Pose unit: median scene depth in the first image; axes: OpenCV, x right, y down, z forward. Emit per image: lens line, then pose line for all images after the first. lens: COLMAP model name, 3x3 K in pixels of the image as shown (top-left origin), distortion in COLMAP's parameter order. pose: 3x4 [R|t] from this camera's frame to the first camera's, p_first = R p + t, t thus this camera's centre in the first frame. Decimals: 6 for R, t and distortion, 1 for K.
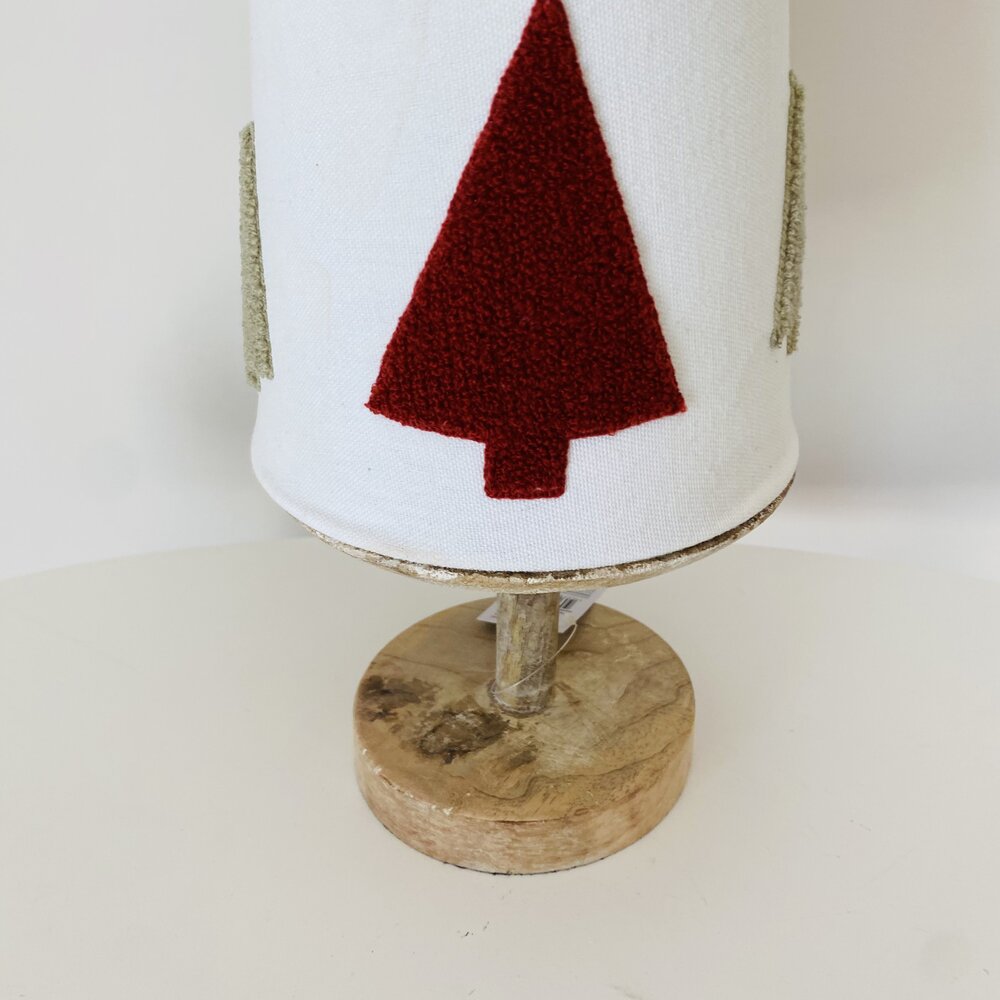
lens RADIAL K [[1034.4, 0, 509.9], [0, 1034.4, 469.2], [0, 0, 1]] dist [0.078568, -0.401797]
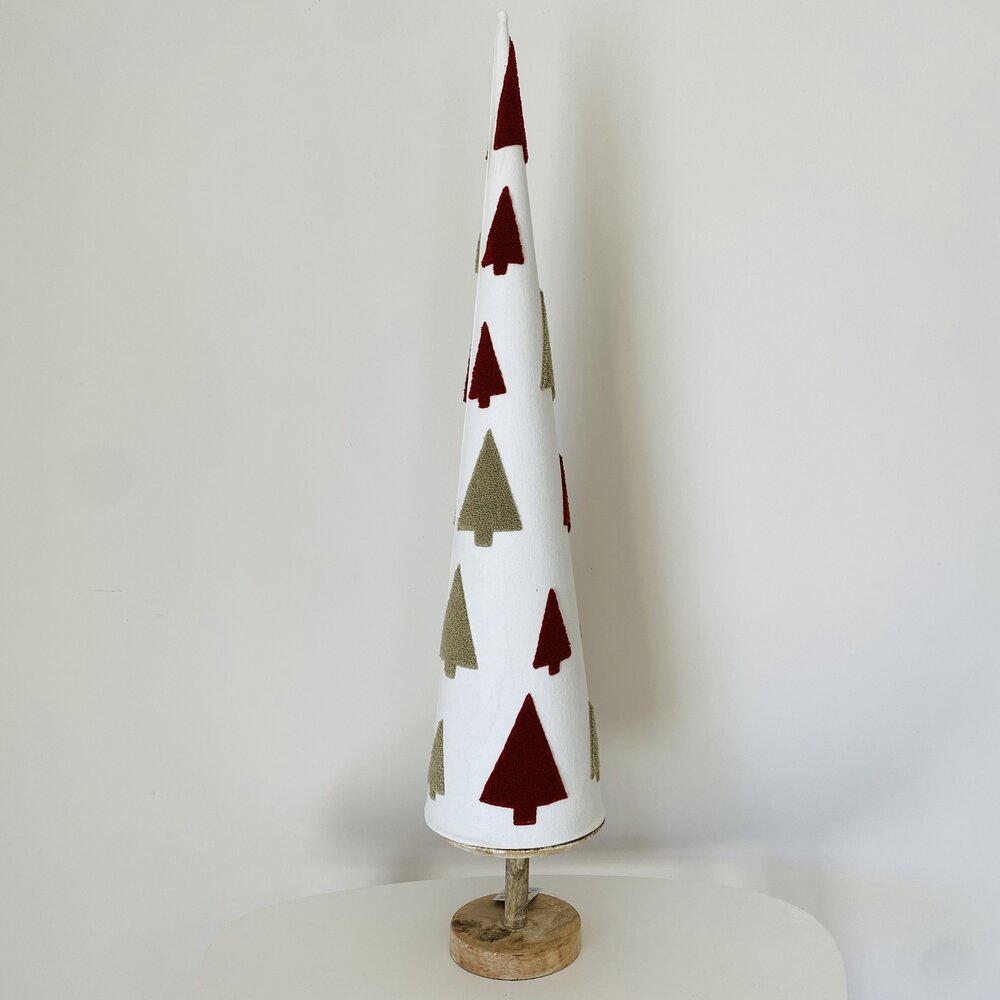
lens RADIAL K [[1025.5, 0, 501.7], [0, 1025.5, 483.3], [0, 0, 1]] dist [0.089355, -0.373088]
pose [[0.994835, -0.005764, 0.101343, -0.306719], [0.046523, 0.913242, -0.404753, 0.283511], [-0.090218, 0.407378, 0.908793, -1.979946]]
